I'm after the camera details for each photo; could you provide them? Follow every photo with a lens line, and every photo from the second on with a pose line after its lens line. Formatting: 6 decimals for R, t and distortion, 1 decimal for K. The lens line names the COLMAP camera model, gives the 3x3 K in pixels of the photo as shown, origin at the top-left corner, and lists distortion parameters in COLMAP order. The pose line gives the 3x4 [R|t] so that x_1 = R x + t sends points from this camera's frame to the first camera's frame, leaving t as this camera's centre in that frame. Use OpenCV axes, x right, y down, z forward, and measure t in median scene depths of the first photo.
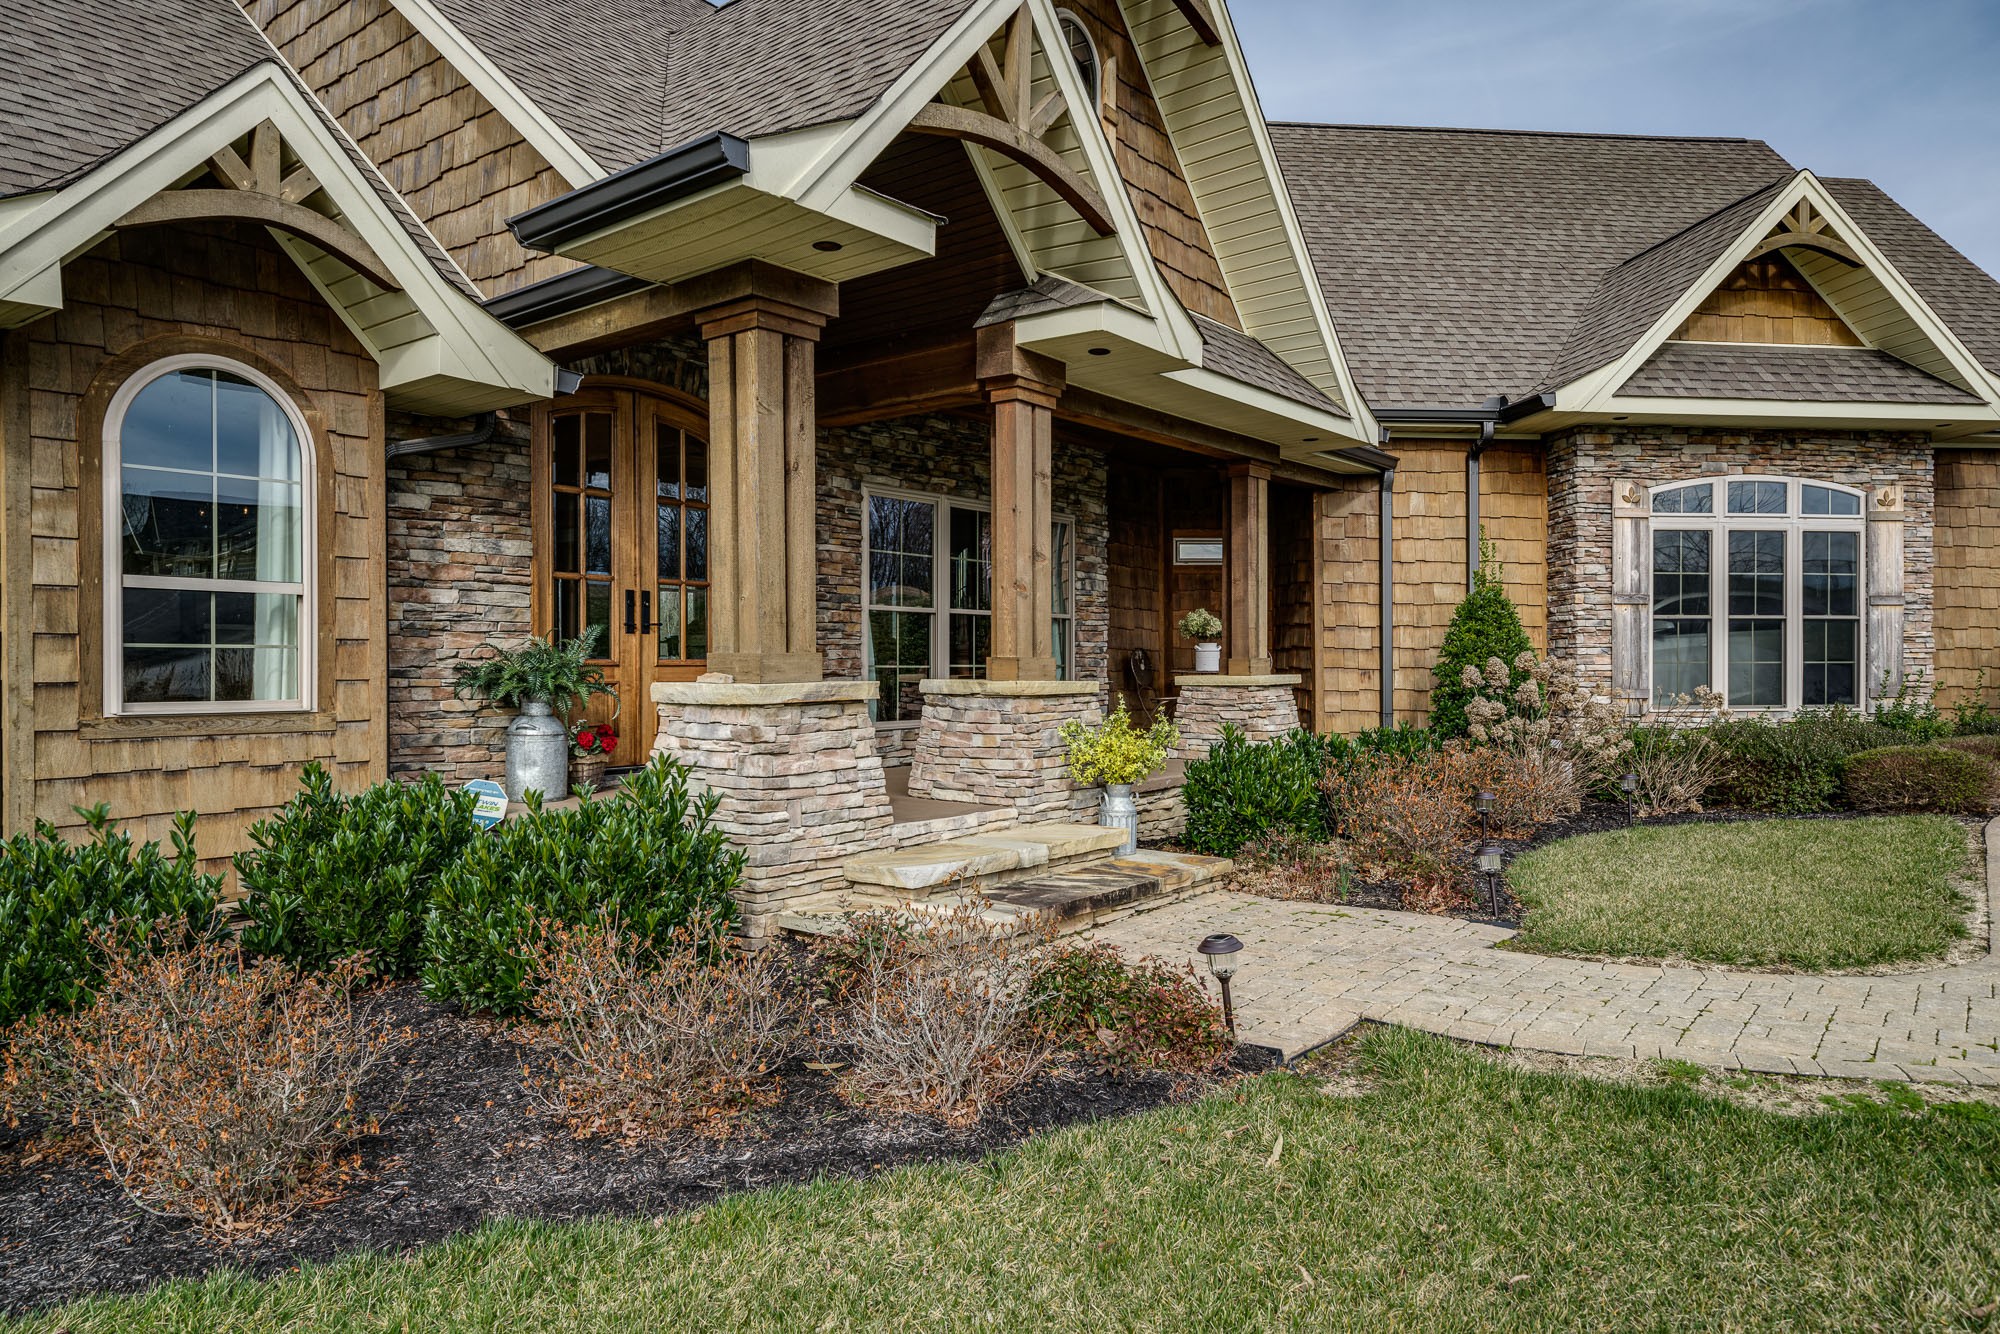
lens RADIAL K [[1284.0, 0, 986.5], [0, 1284.0, 675.4], [0, 0, 1]] dist [0.003130, 0.000890]
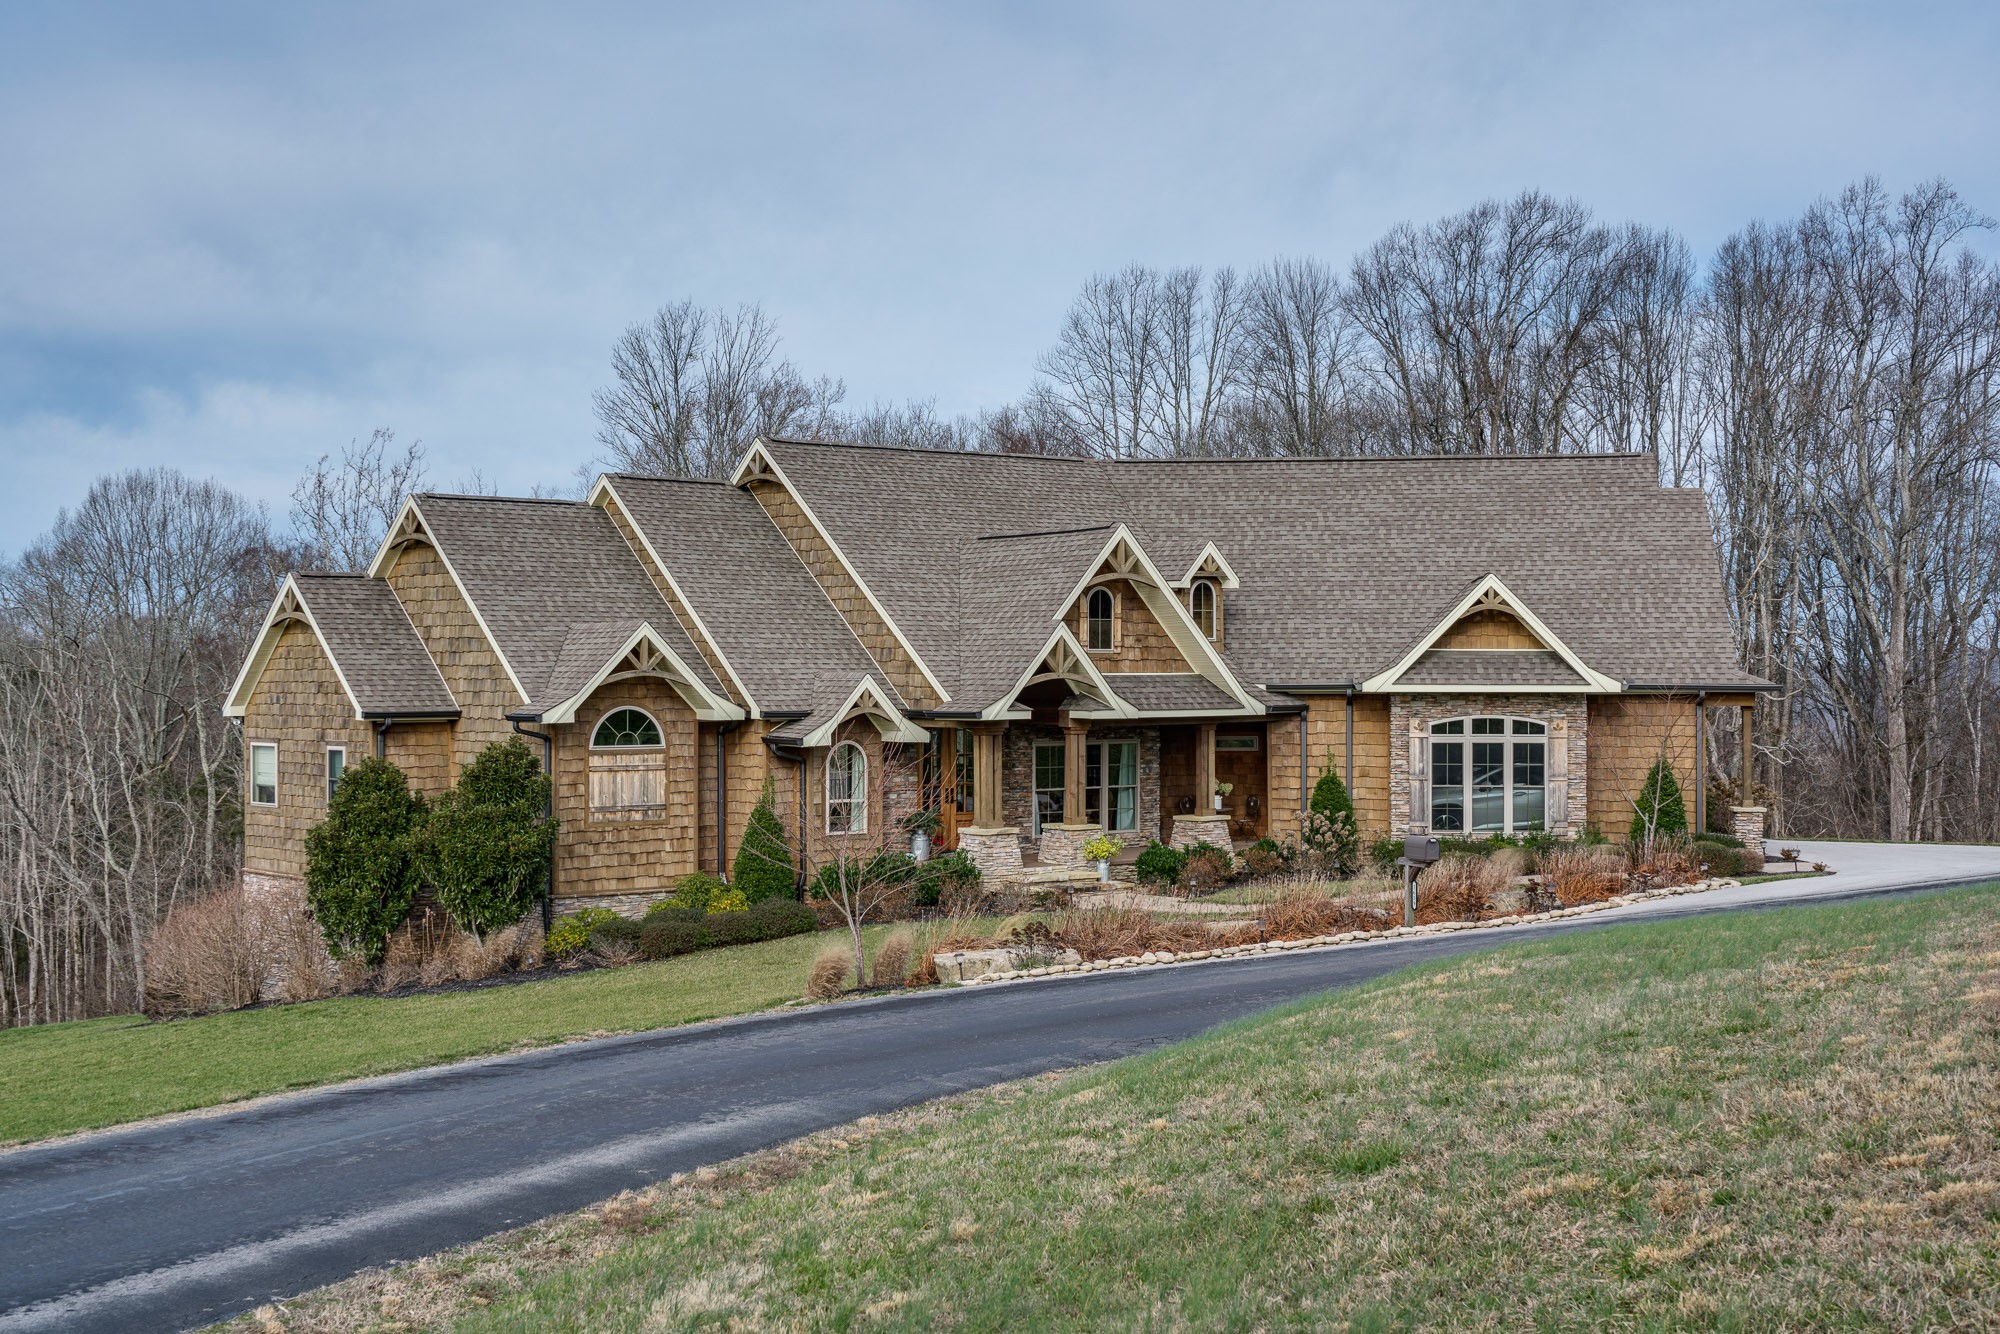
lens RADIAL K [[2585.8, 0, 1000.0], [0, 2585.8, 667.0], [0, 0, 1]] dist [0.008104, 0.009768]
pose [[0.978480, 0.002638, -0.206323, 0.797275], [-0.003742, 0.999981, -0.004962, -0.241221], [0.206306, 0.005628, 0.978471, -3.587249]]
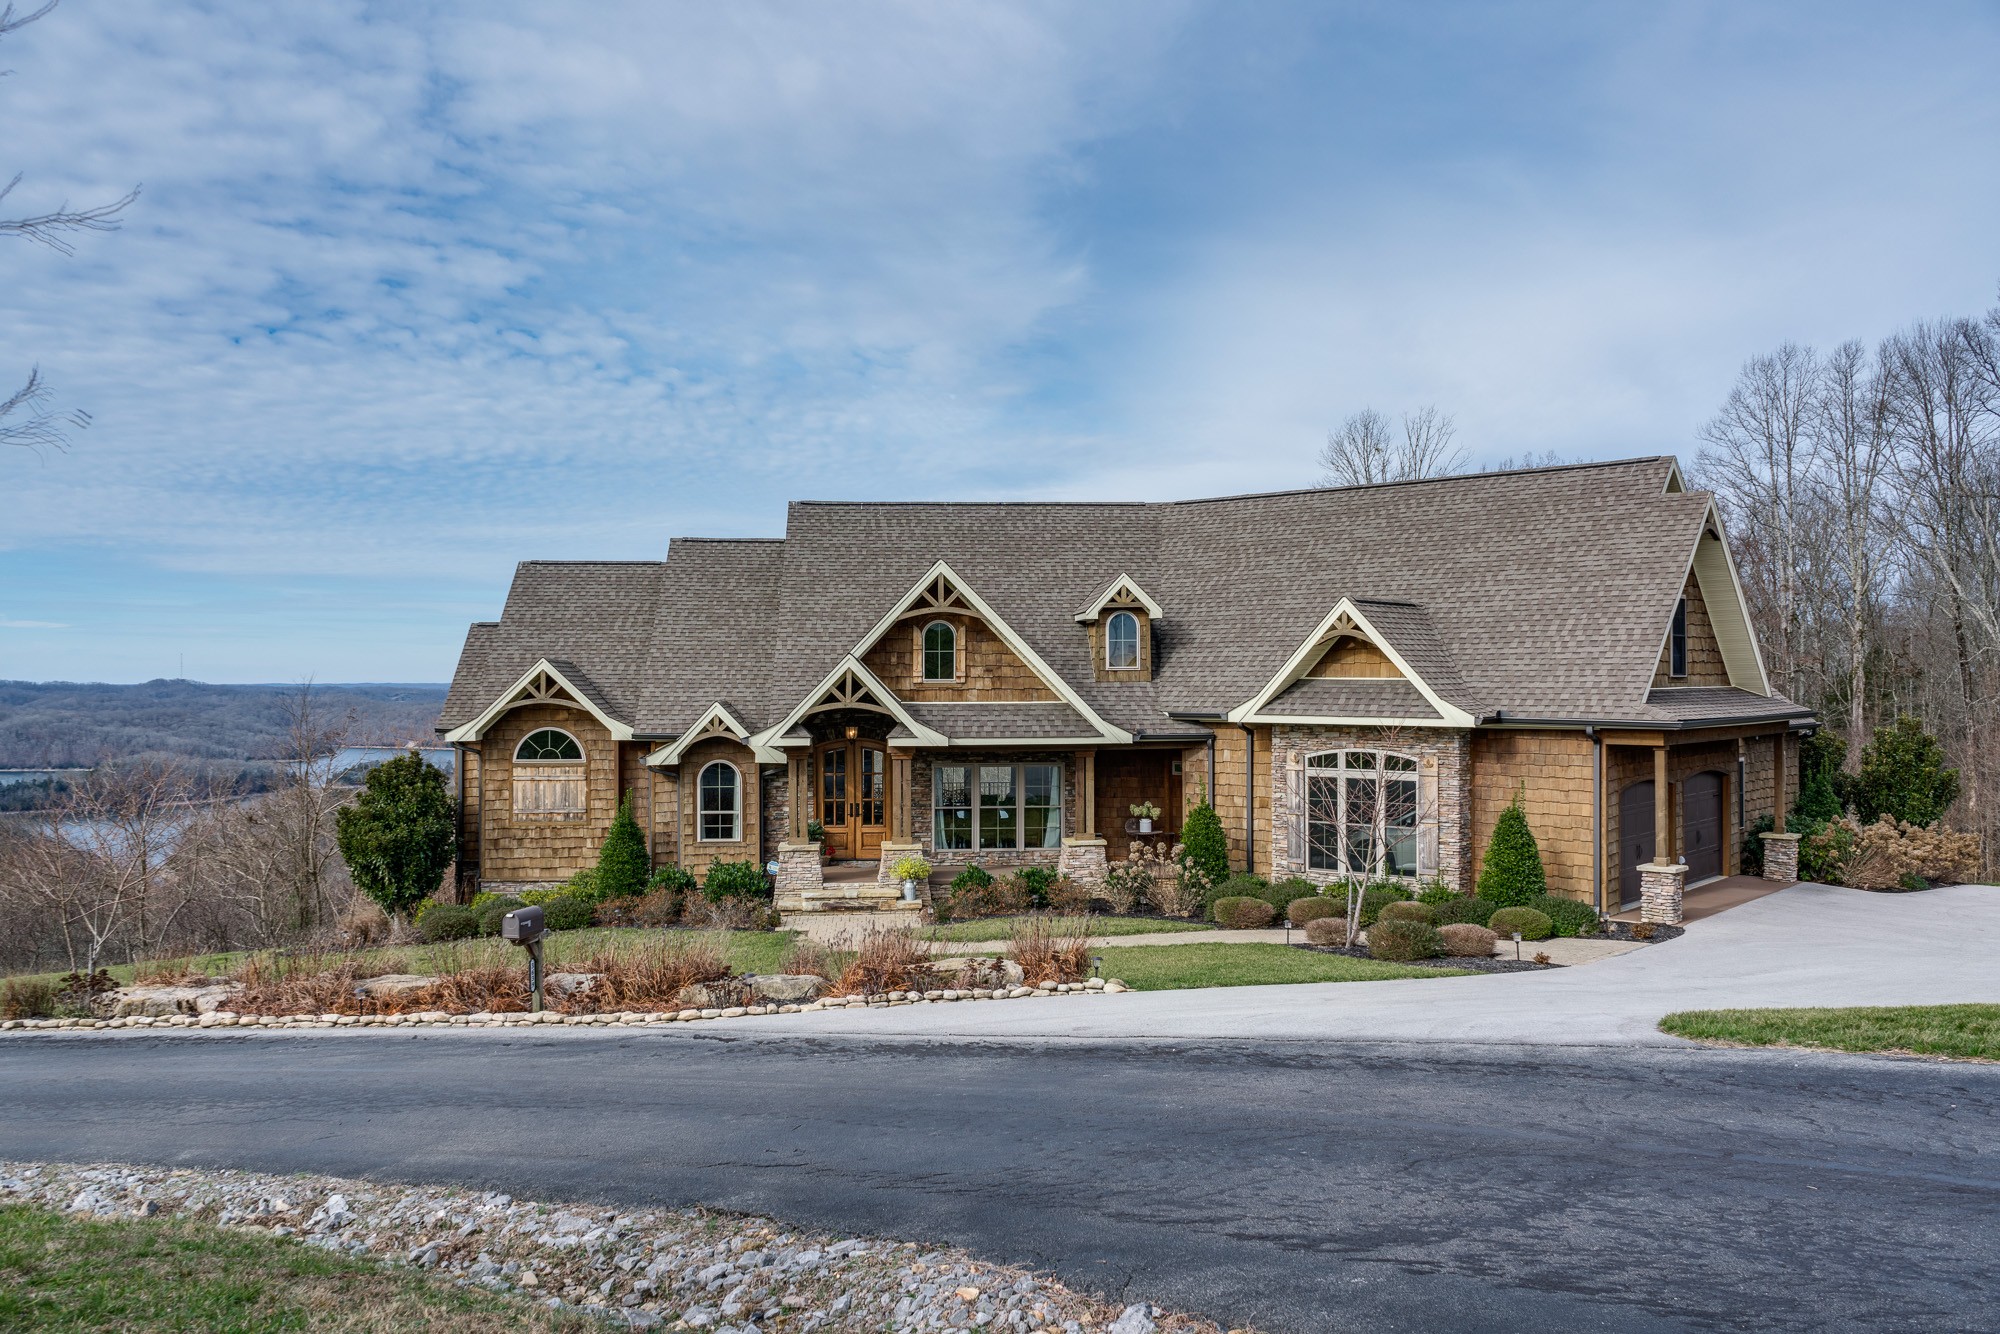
lens RADIAL K [[1583.7, 0, 1000.0], [0, 1583.7, 667.0], [0, 0, 1]] dist [-0.012591, 0.003436]
pose [[0.676684, -0.002465, -0.736269, 2.245414], [-0.003894, 0.999968, -0.006926, -0.297404], [0.736263, 0.007554, 0.676653, -1.086975]]
